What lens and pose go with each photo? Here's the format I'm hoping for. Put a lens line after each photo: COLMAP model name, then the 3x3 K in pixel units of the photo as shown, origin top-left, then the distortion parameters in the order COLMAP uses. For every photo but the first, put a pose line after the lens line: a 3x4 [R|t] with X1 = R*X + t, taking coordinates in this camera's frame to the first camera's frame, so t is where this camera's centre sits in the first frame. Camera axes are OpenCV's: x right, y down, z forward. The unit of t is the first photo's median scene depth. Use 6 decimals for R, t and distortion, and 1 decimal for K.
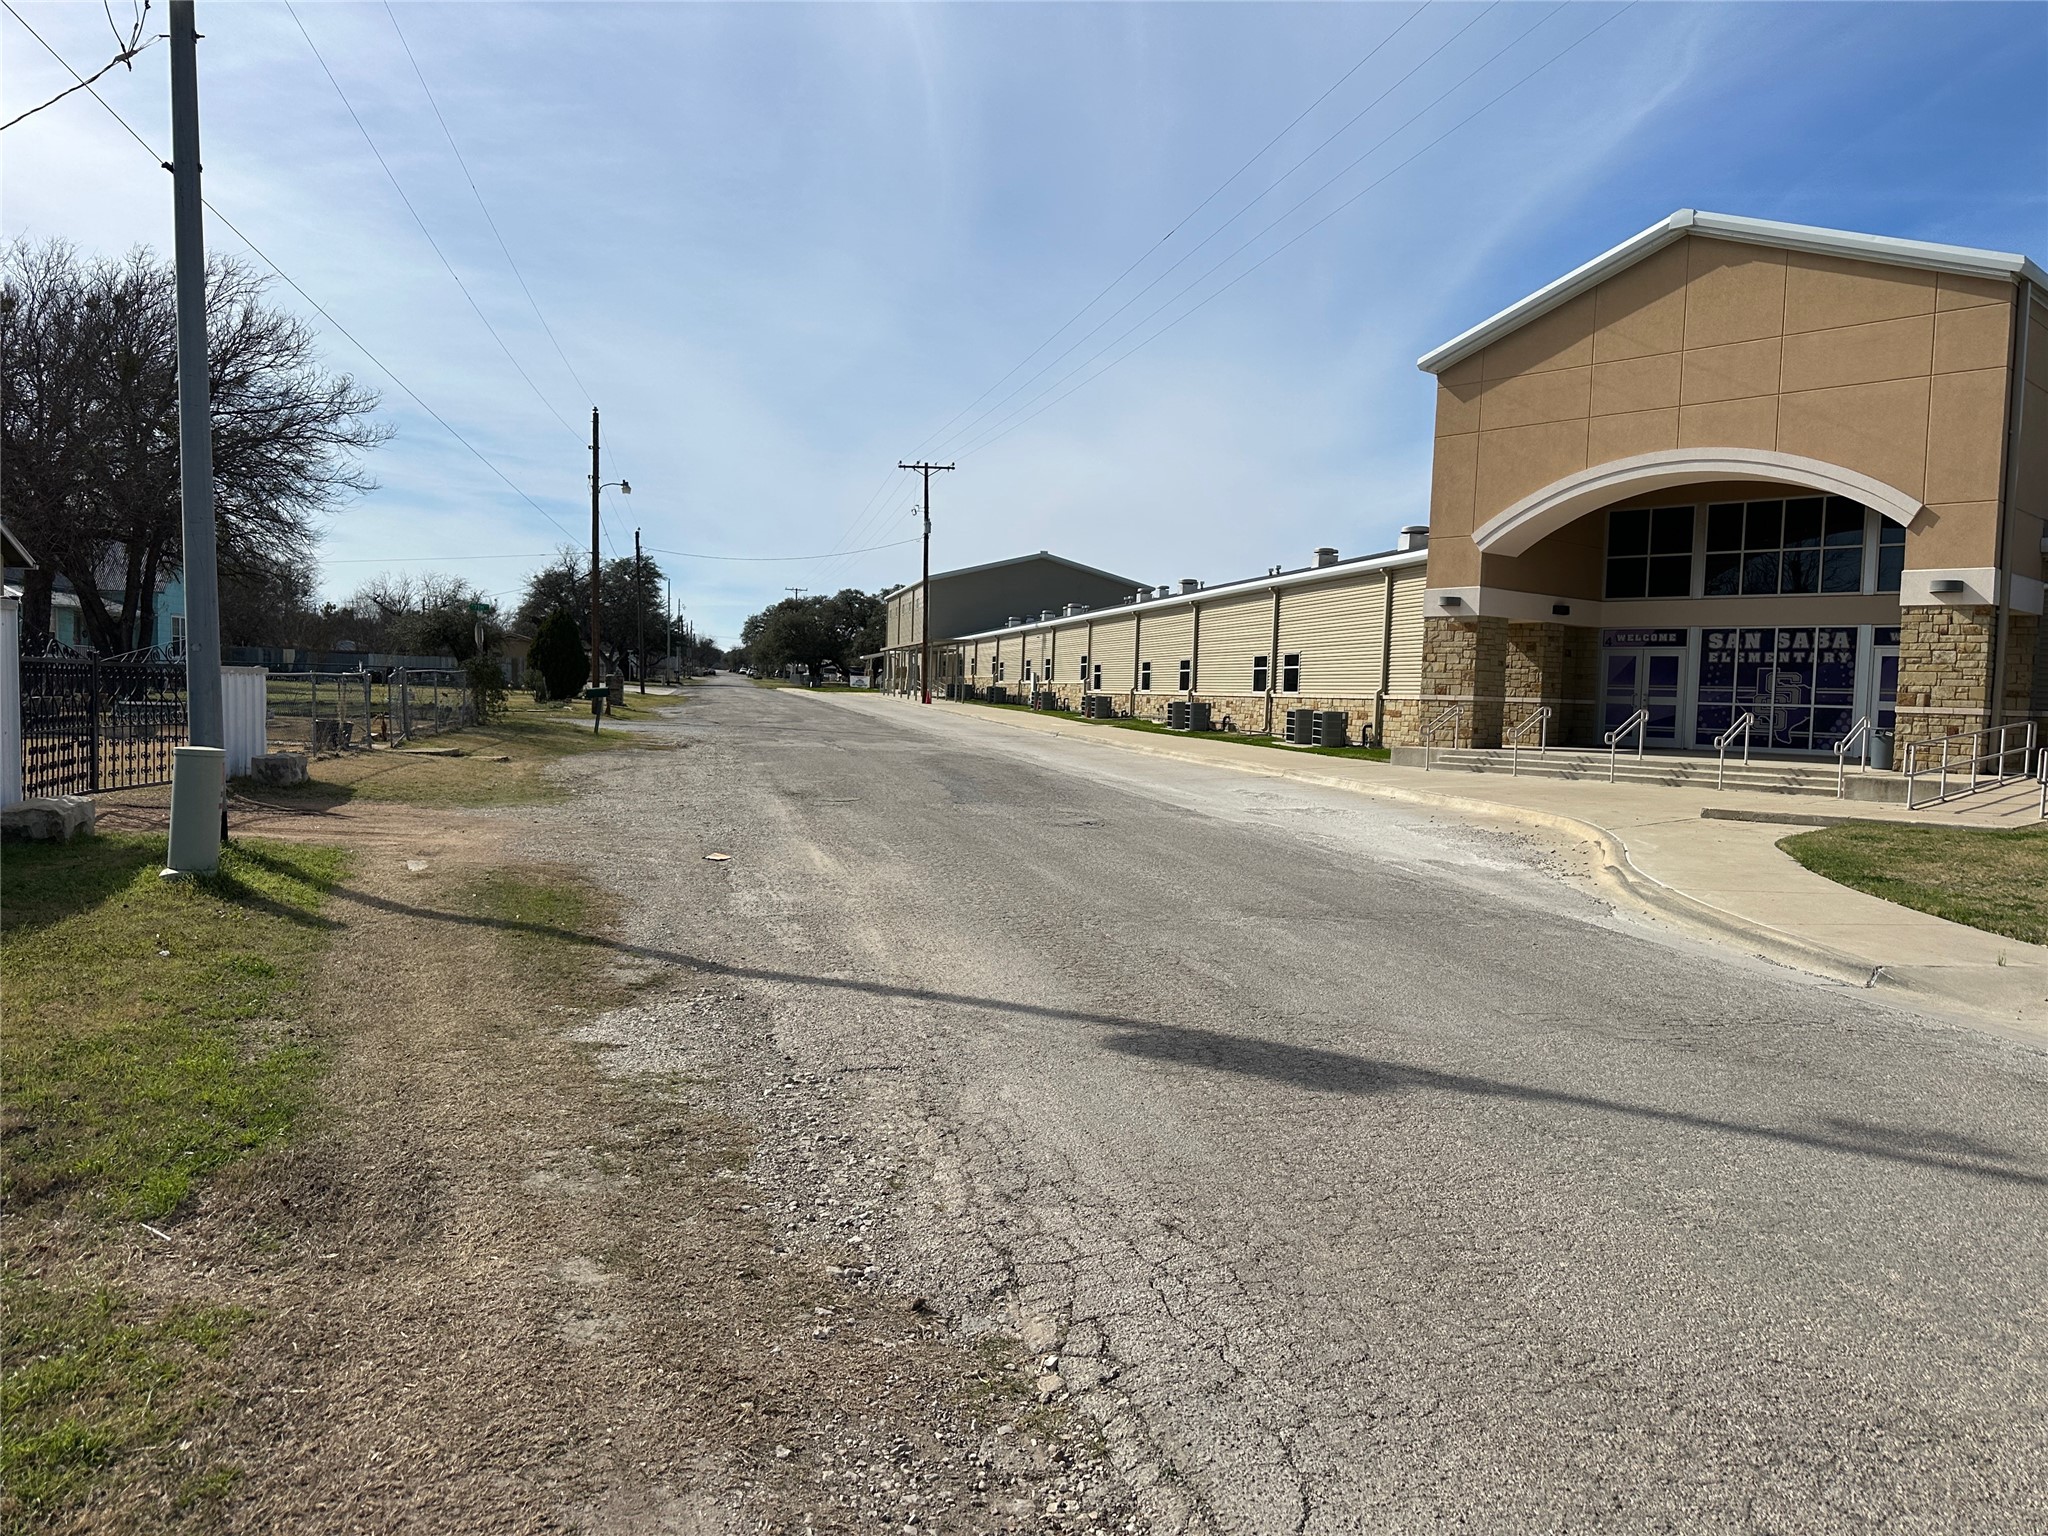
lens RADIAL K [[1404.4, 0, 1026.4], [0, 1404.4, 774.1], [0, 0, 1]] dist [0.029264, -0.055657]
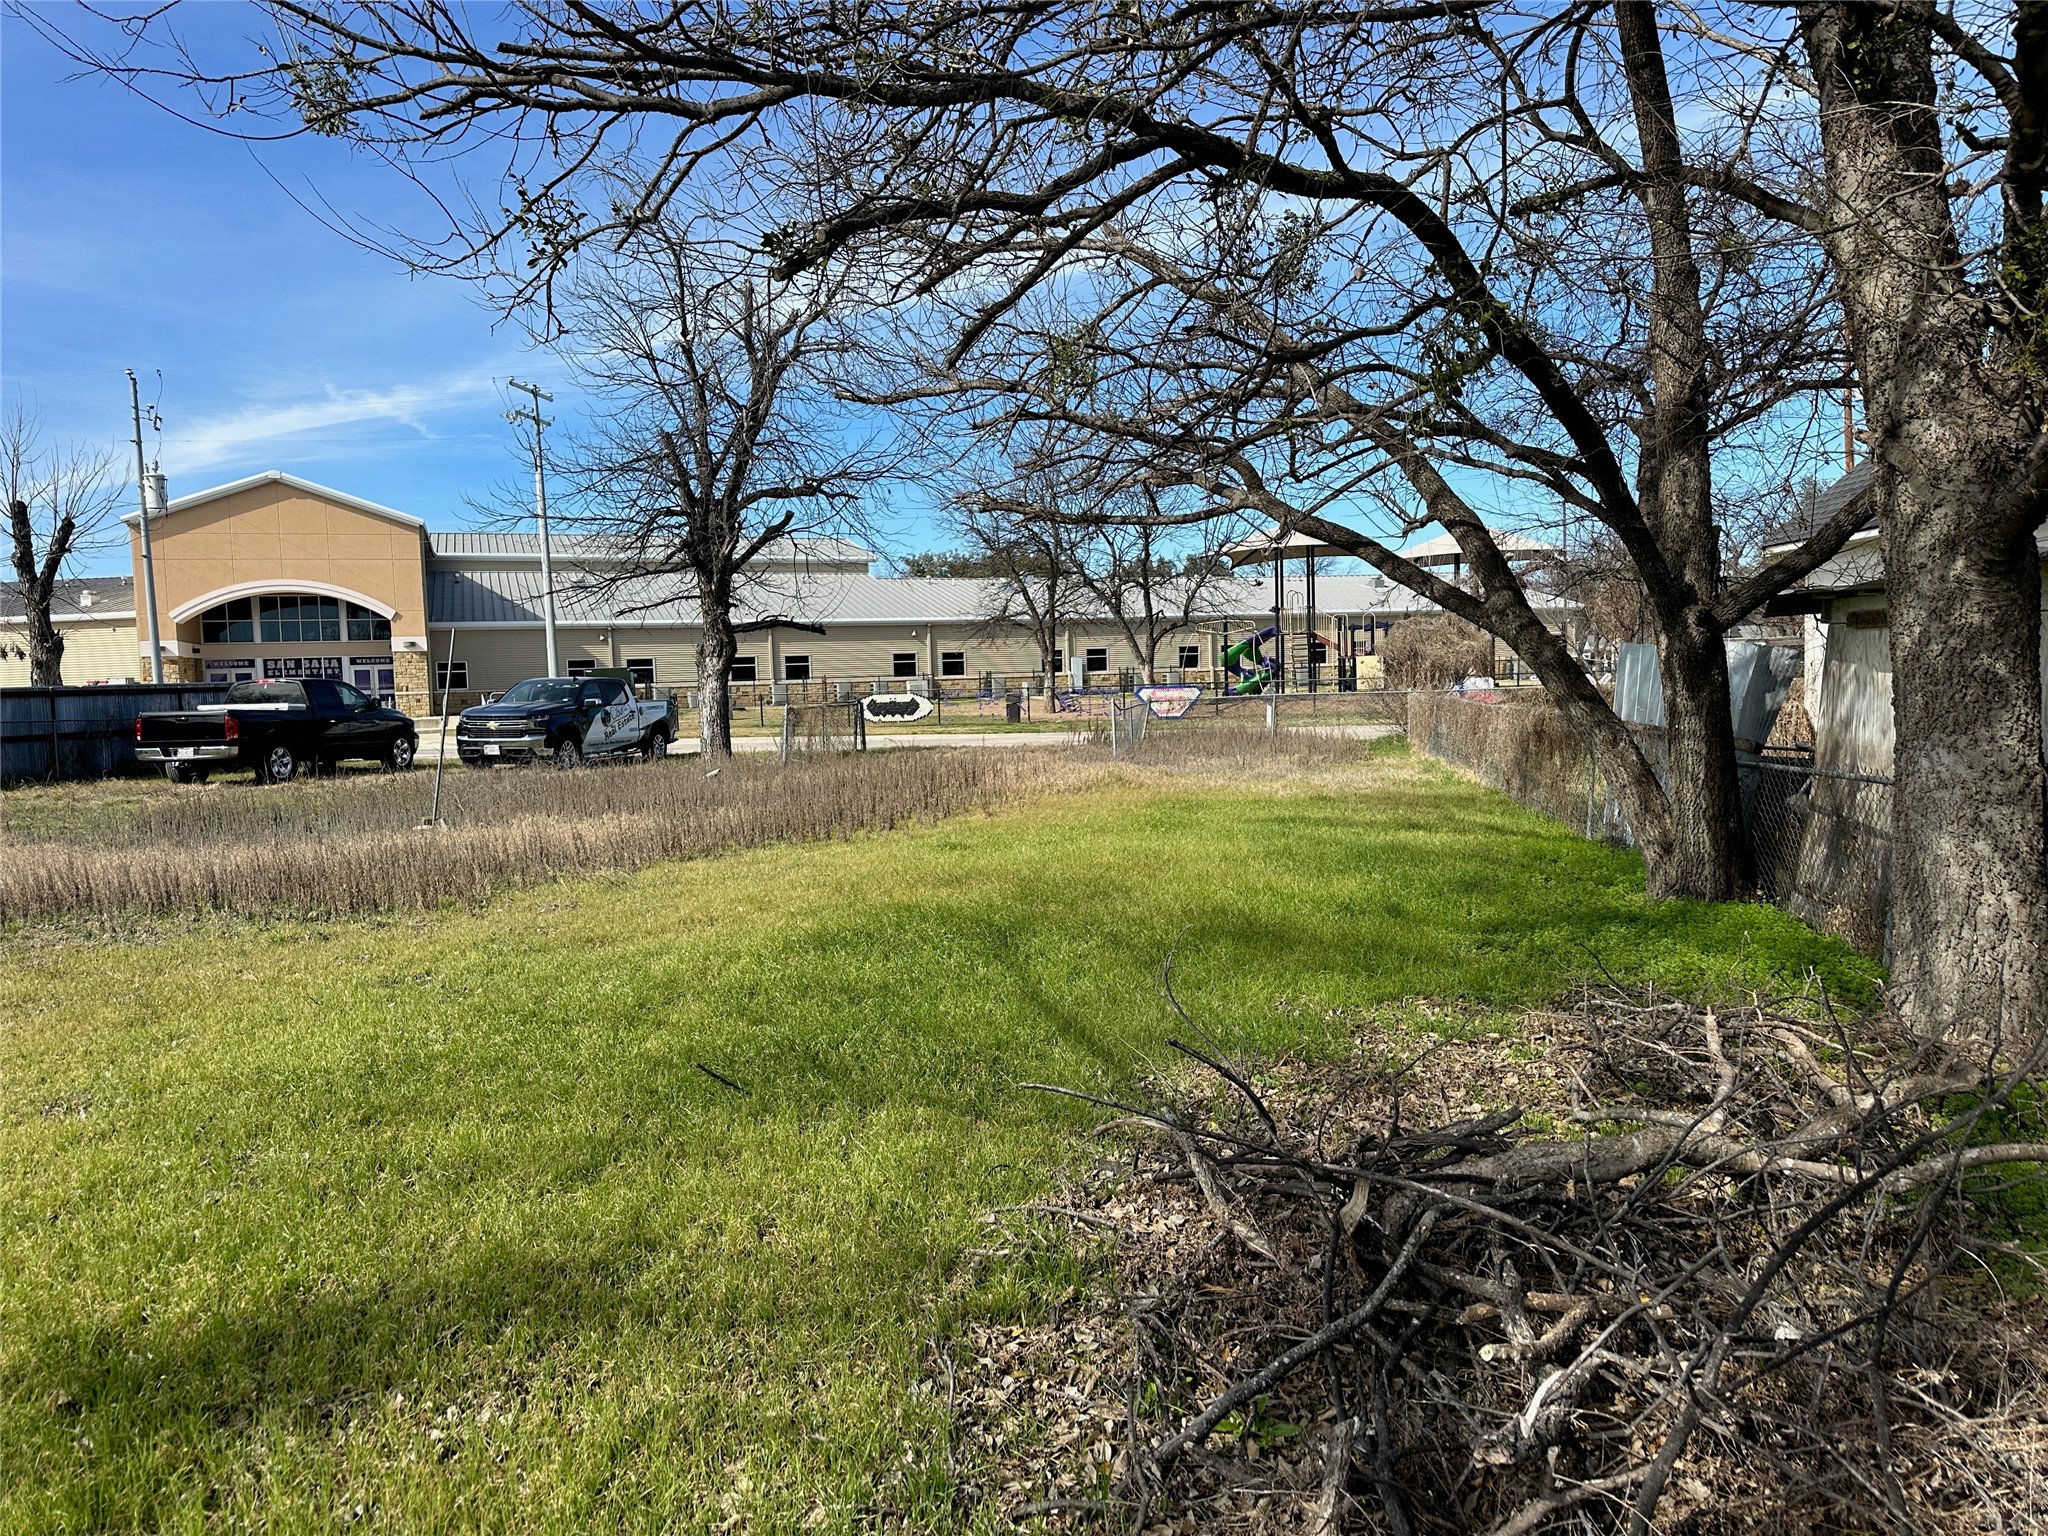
lens RADIAL K [[1404.4, 0, 1021.8], [0, 1404.4, 779.1], [0, 0, 1]] dist [0.029264, -0.055657]
pose [[0.345659, -0.108525, 0.932063, -1.104077], [0.095111, 0.992226, 0.080258, 0.008186], [-0.933527, 0.060908, 0.353294, -0.745734]]
